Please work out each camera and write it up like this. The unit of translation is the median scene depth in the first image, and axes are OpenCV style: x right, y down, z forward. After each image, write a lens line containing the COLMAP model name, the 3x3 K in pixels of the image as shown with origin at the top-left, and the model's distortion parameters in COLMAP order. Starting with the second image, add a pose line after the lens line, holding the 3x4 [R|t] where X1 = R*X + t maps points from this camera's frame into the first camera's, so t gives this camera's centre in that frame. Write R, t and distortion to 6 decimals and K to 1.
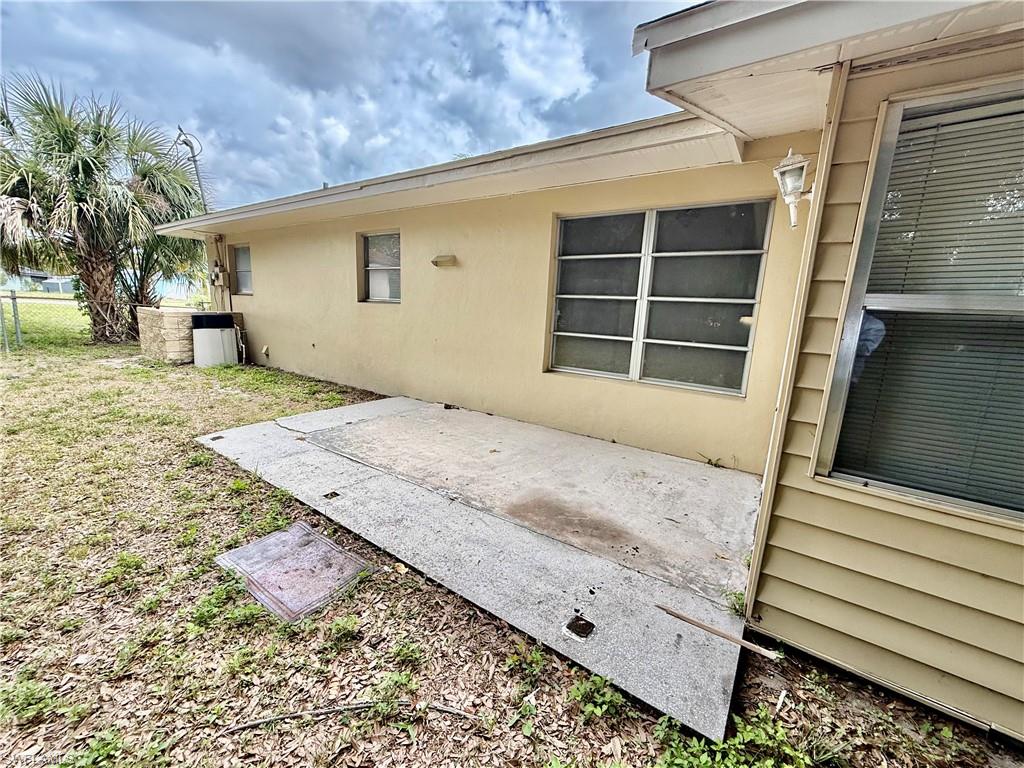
lens RADIAL K [[408.6, 0, 506.4], [0, 408.6, 392.6], [0, 0, 1]] dist [0.000521, -0.000065]
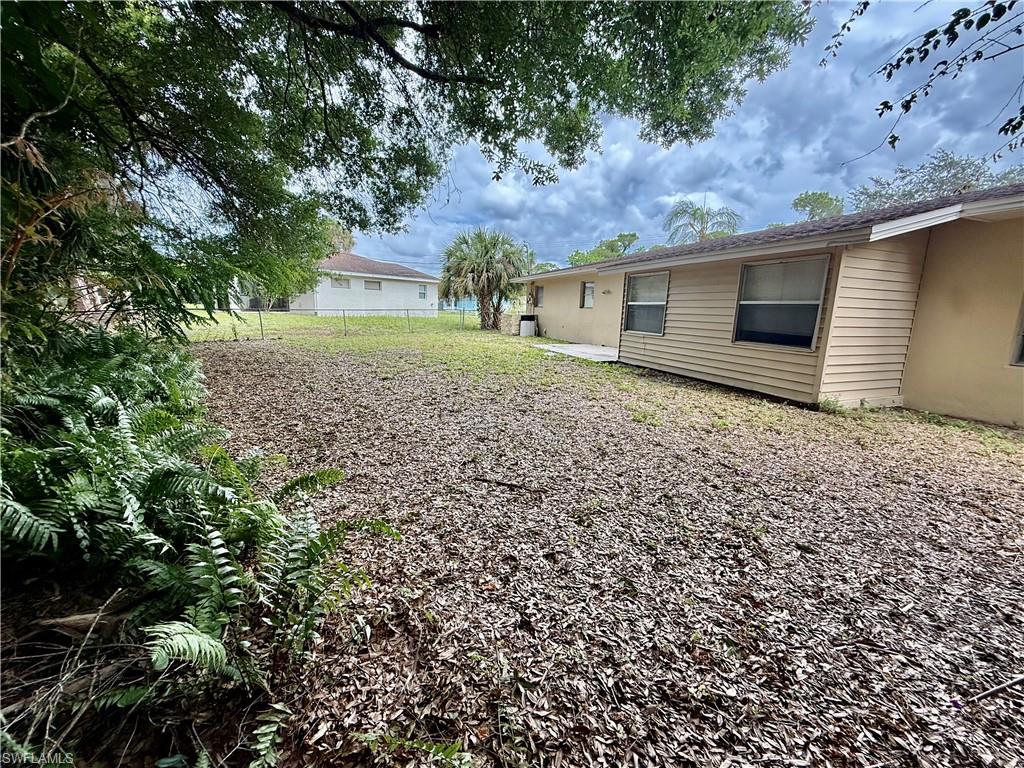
lens RADIAL K [[408.6, 0, 510.0], [0, 408.6, 383.2], [0, 0, 1]] dist [0.000521, -0.000065]
pose [[0.819819, 0.076800, -0.567448, 0.623570], [-0.103686, 0.994494, -0.015202, 0.265765], [0.563157, 0.071299, 0.823269, -1.063612]]
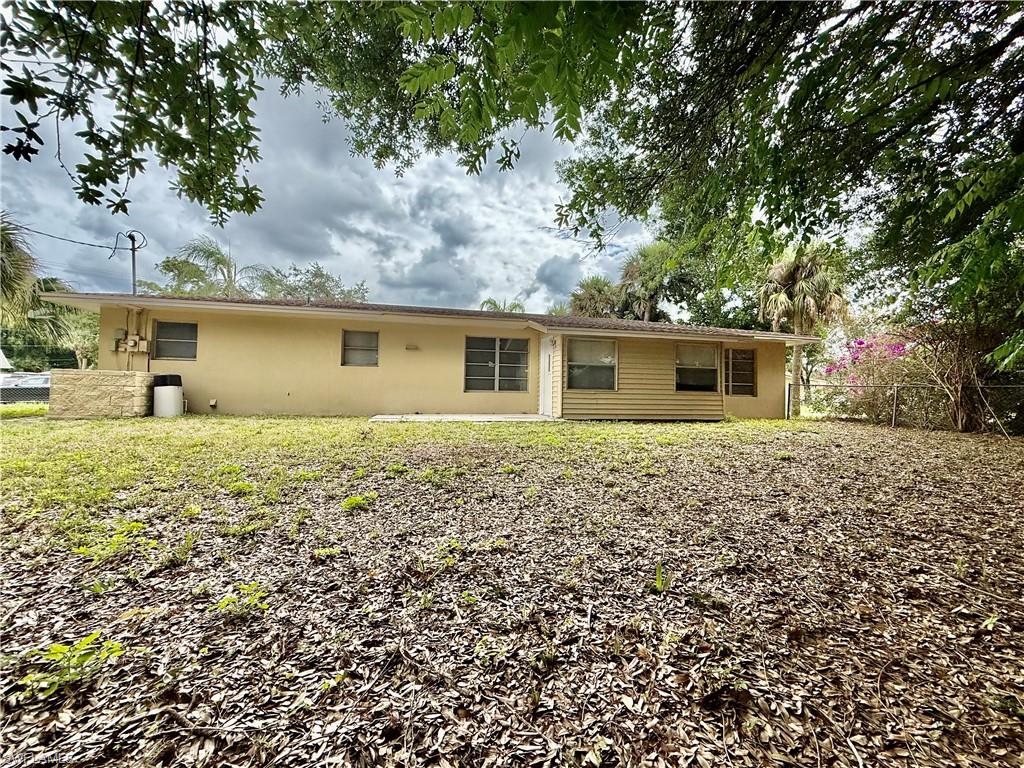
lens RADIAL K [[408.6, 0, 511.2], [0, 408.6, 383.4], [0, 0, 1]] dist [0.000521, -0.000065]
pose [[0.698976, -0.016380, 0.714958, -0.933663], [0.160050, 0.977962, -0.134067, 0.173984], [-0.697006, 0.208138, 0.686194, -0.594108]]
